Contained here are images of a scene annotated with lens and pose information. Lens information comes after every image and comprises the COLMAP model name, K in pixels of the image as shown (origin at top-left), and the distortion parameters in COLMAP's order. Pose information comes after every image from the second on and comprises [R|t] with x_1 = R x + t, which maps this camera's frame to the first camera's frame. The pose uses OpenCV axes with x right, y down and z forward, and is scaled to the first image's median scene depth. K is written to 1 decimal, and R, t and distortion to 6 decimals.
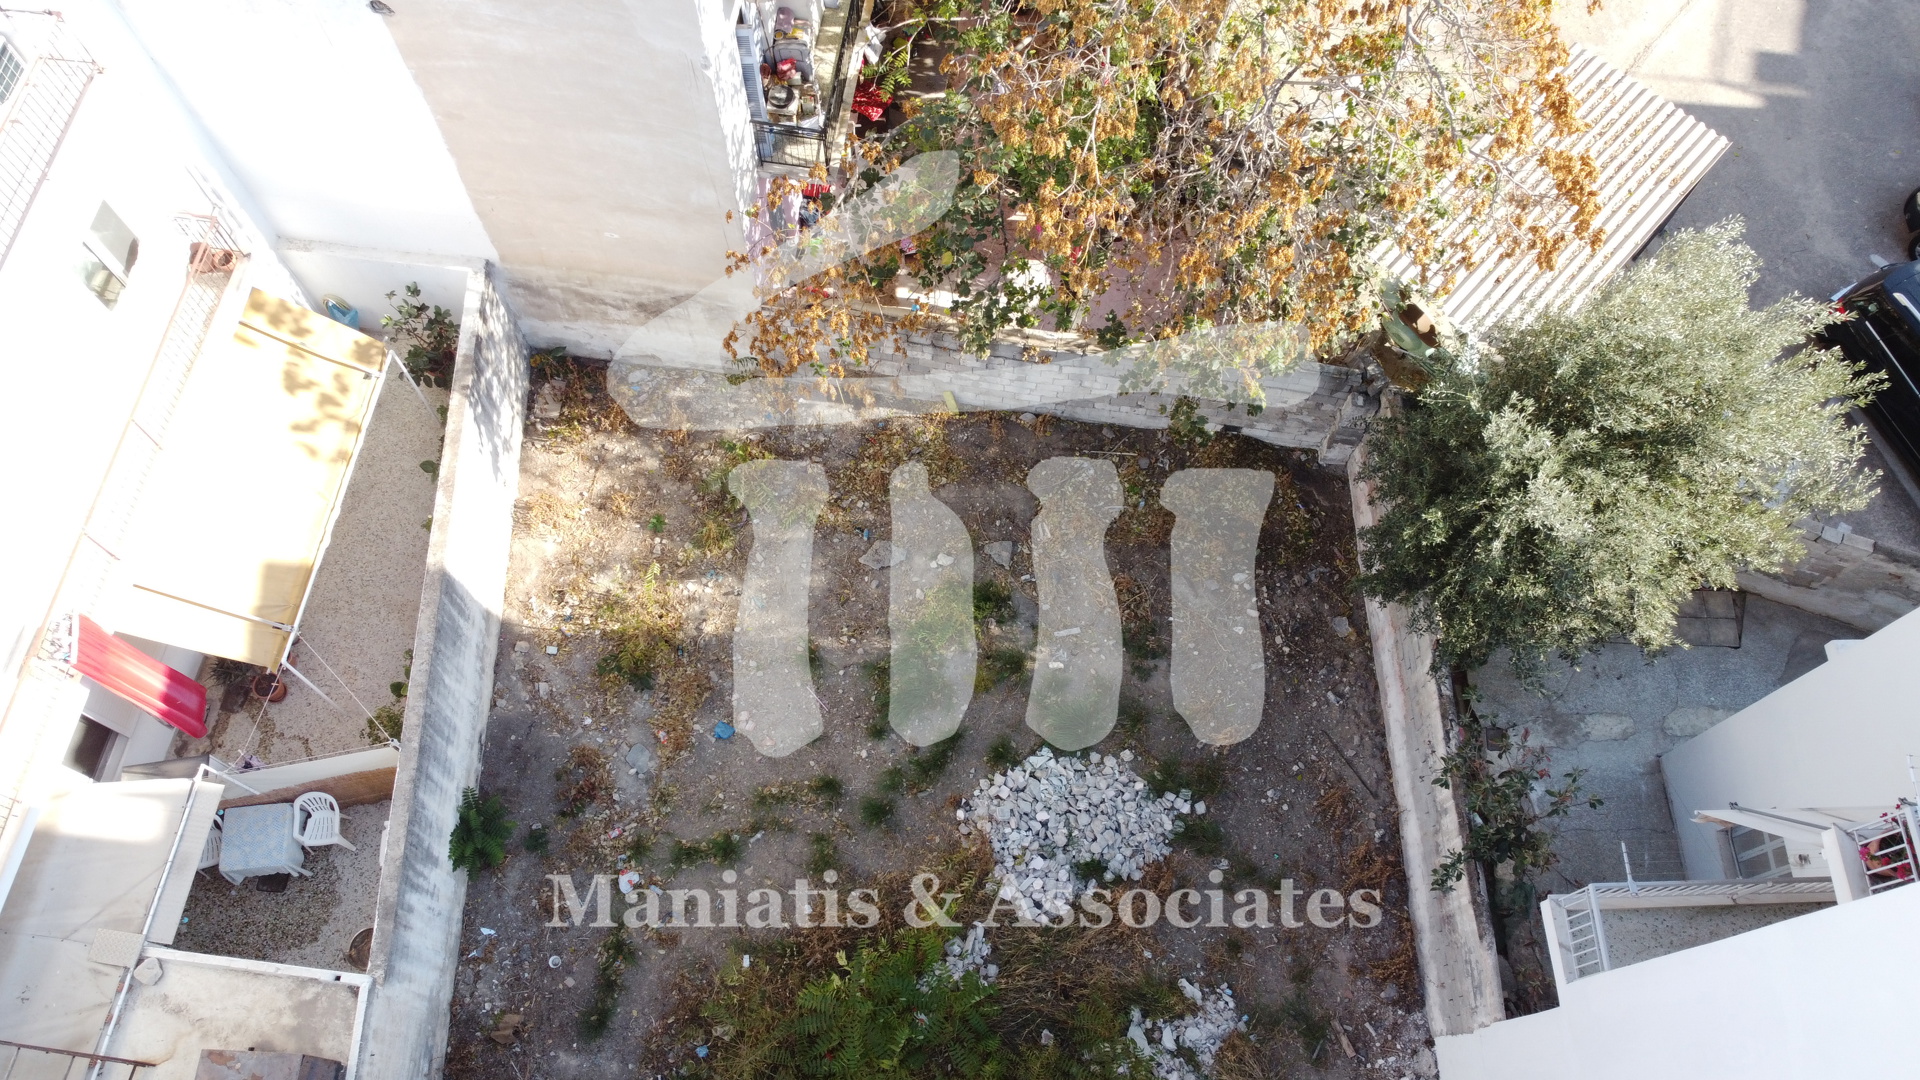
lens RADIAL K [[1444.8, 0, 962.7], [0, 1444.8, 546.3], [0, 0, 1]] dist [0.004918, -0.006457]
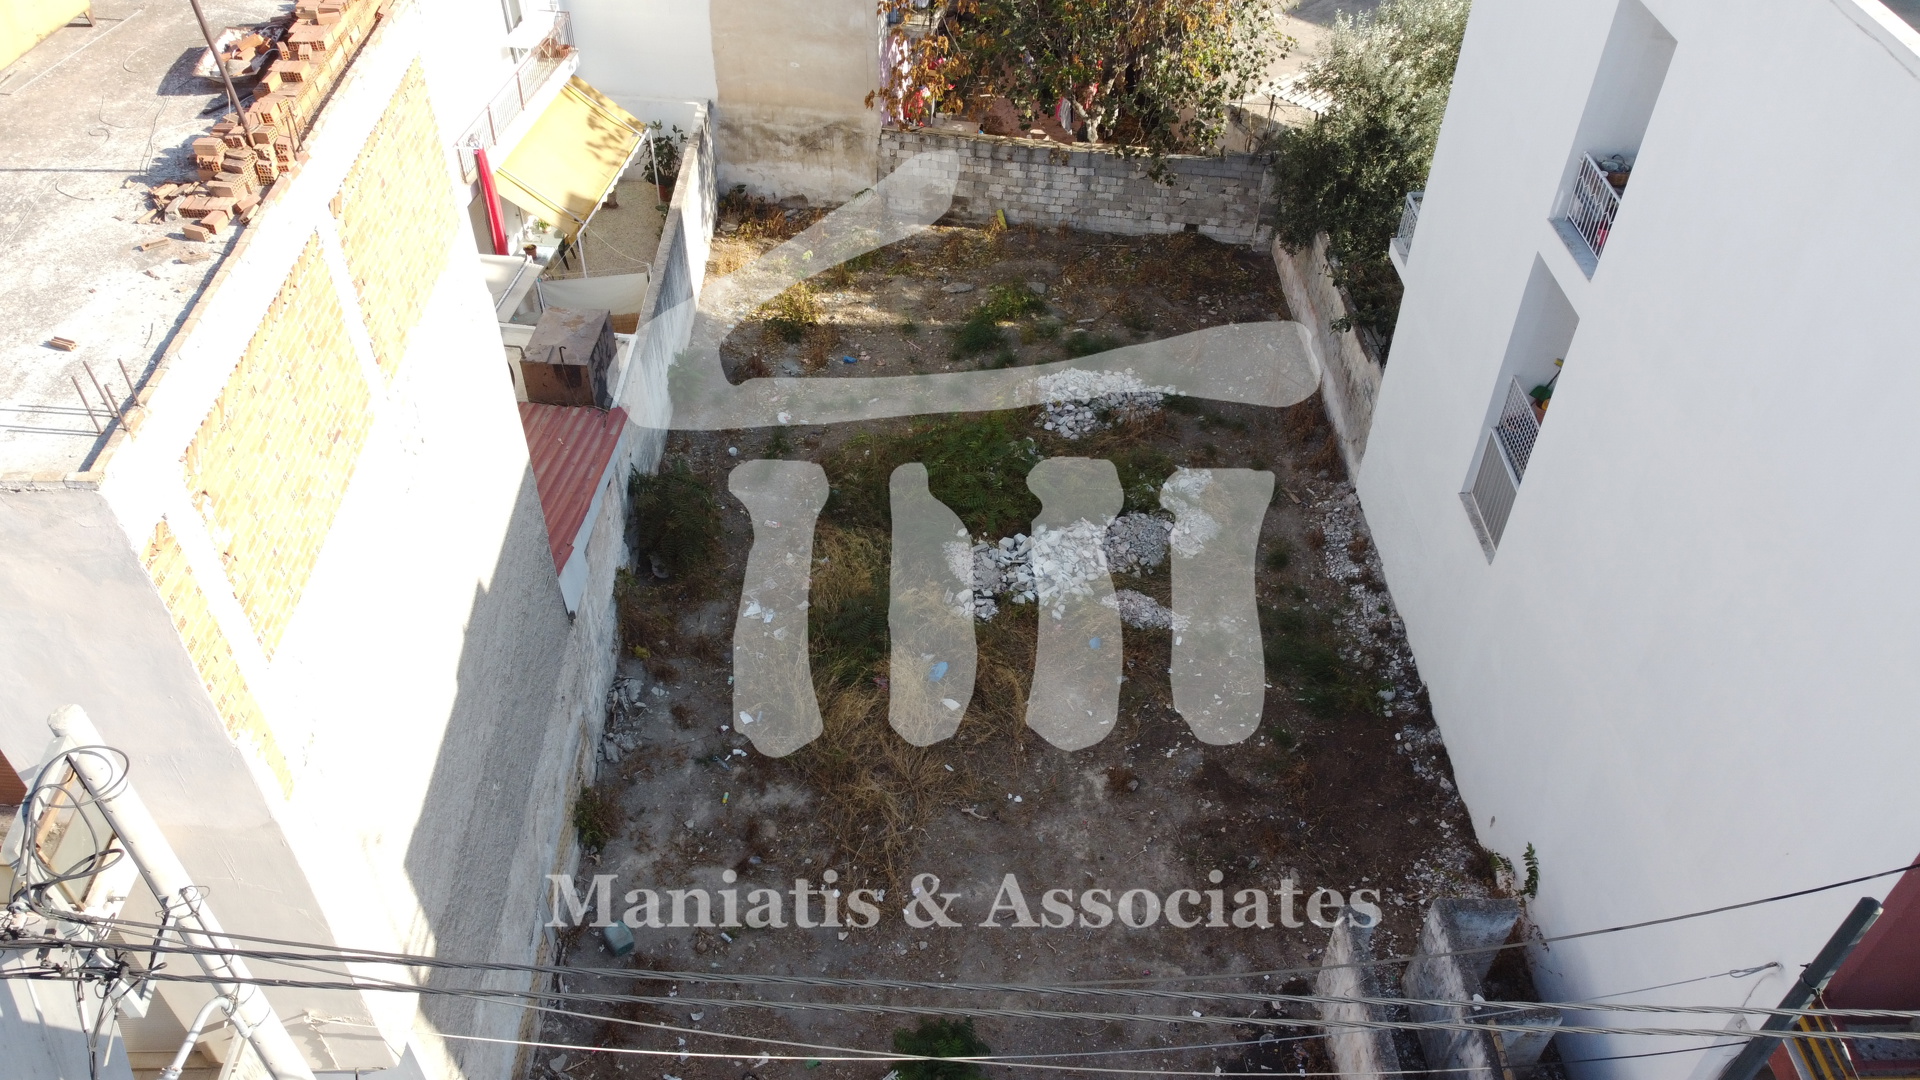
lens RADIAL K [[1444.8, 0, 967.6], [0, 1444.8, 538.7], [0, 0, 1]] dist [0.004918, -0.006457]
pose [[0.999999, 0.000629, 0.000807, -0.049598], [-0.000244, 0.912653, -0.408736, 0.898150], [-0.000993, 0.408736, 0.912652, -0.247612]]
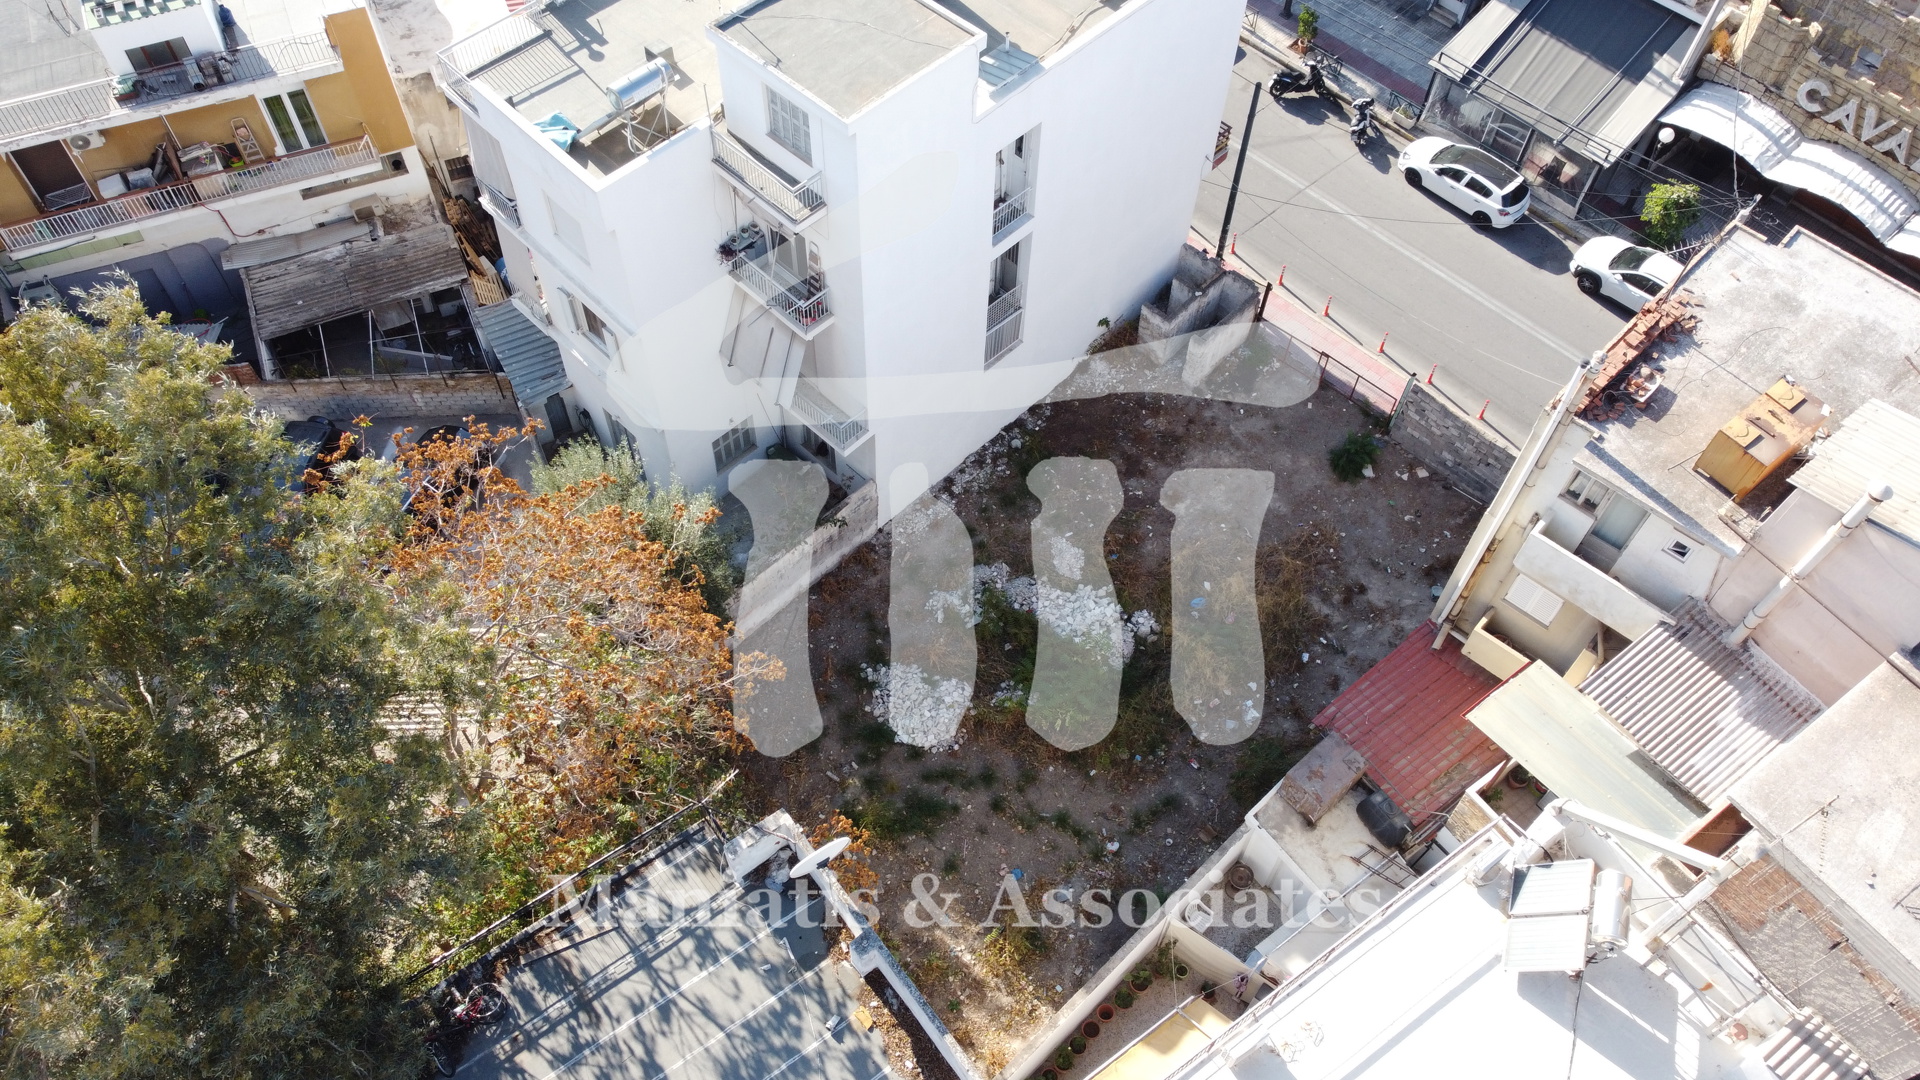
lens RADIAL K [[1444.8, 0, 951.6], [0, 1444.8, 557.8], [0, 0, 1]] dist [0.004918, -0.006457]
pose [[-0.690097, -0.621018, 0.371621, -0.519560], [0.654733, -0.316933, 0.686206, -0.979152], [-0.308367, 0.716861, 0.625315, -0.299389]]
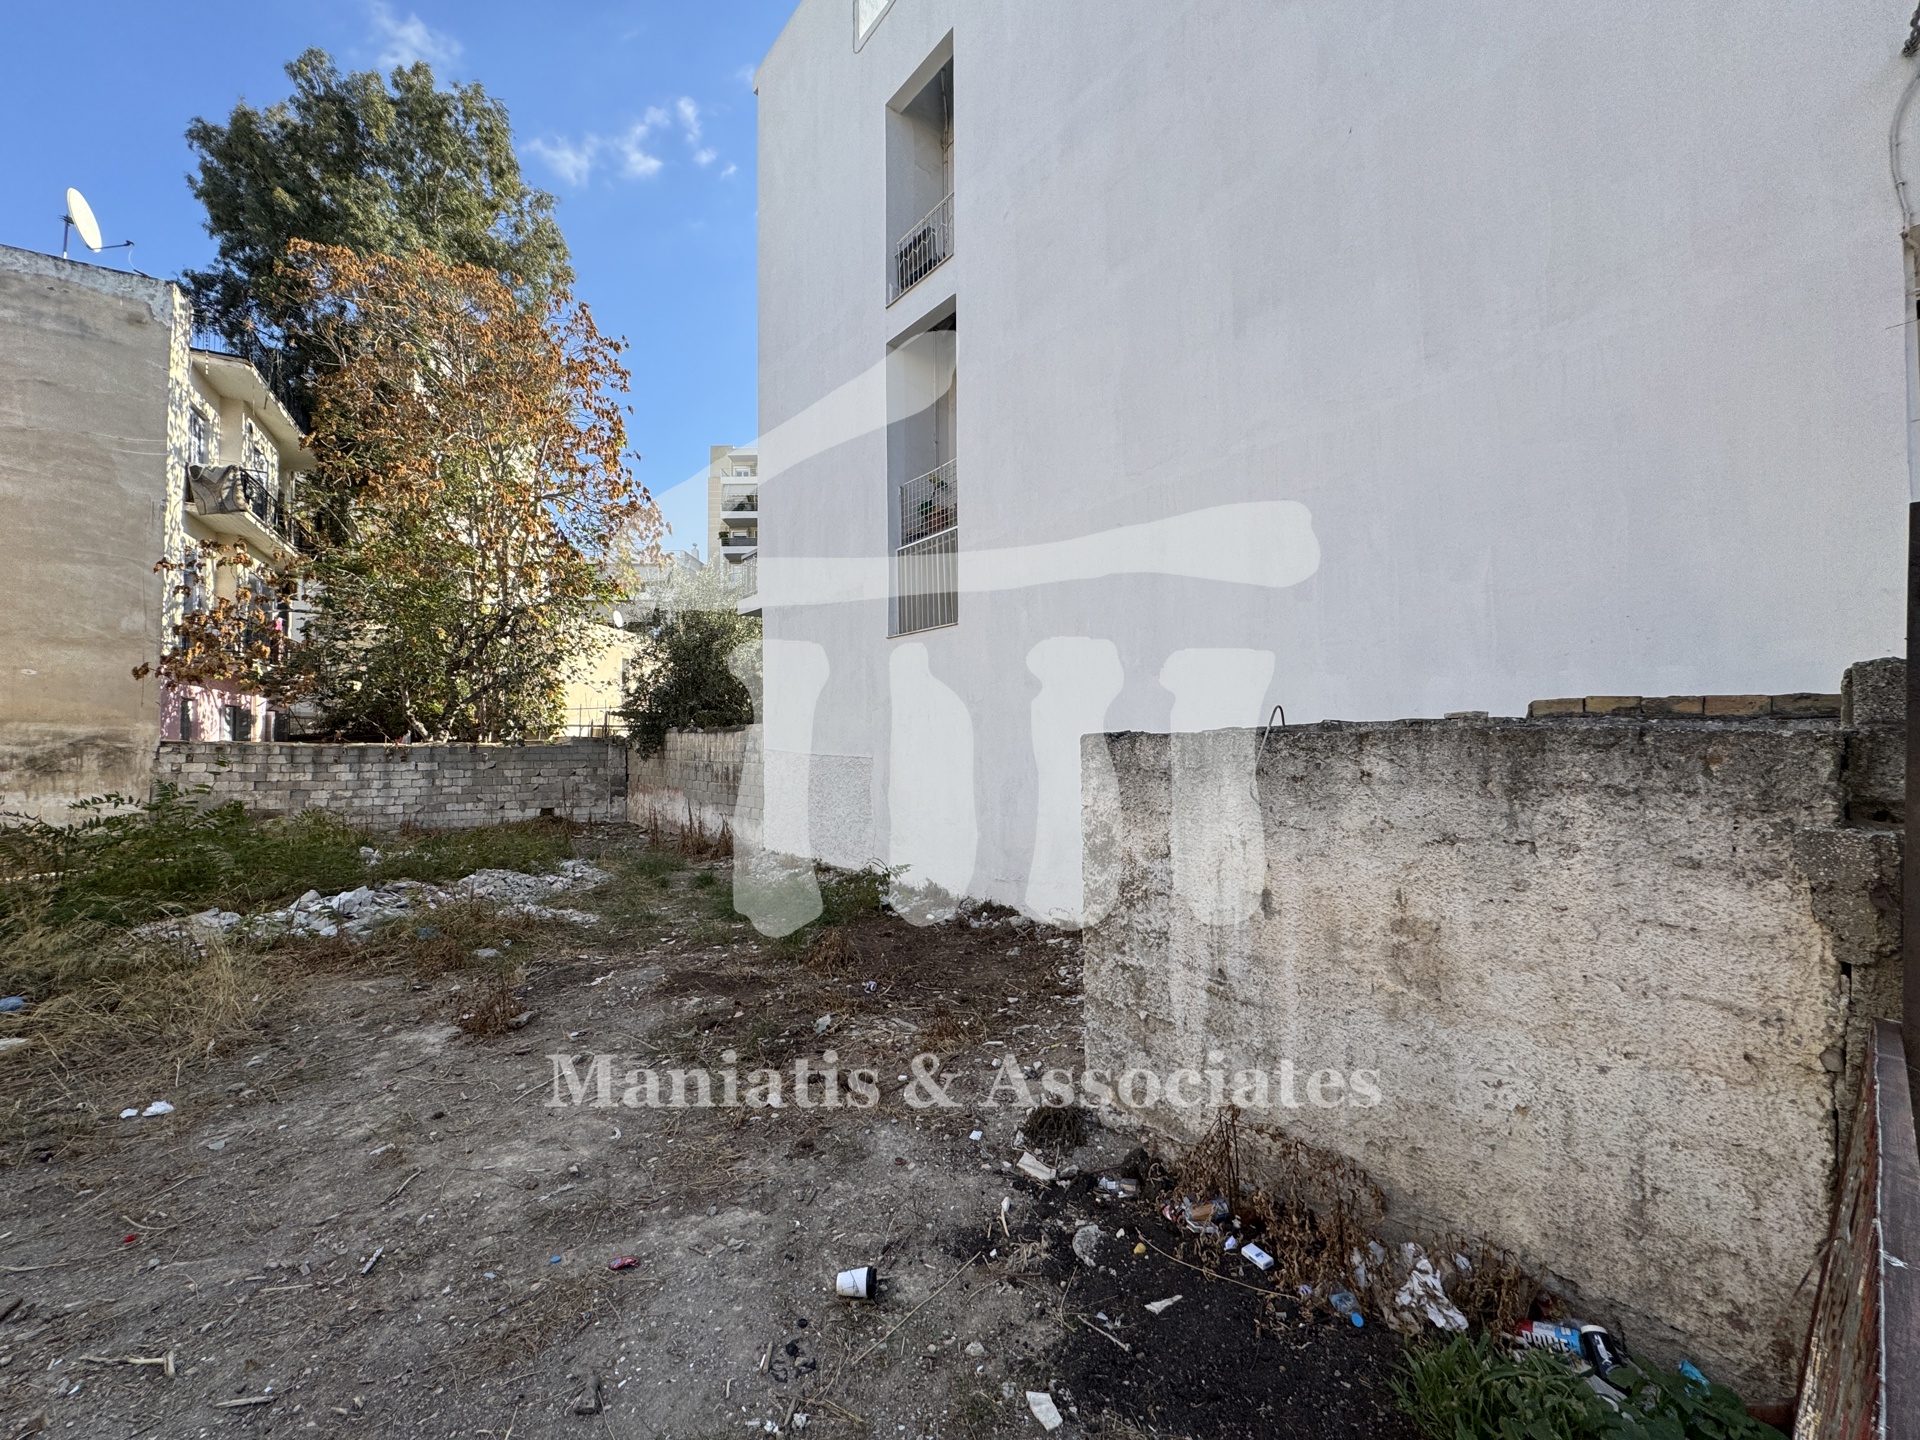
lens RADIAL K [[760.1, 0, 962.5], [0, 760.1, 721.1], [0, 0, 1]] dist [-0.004143, 0.000788]
pose [[0.791340, 0.000029, 0.611376, 0.033755], [0.568195, 0.369113, -0.735466, 0.868637], [-0.225688, 0.929385, 0.292077, 0.594066]]
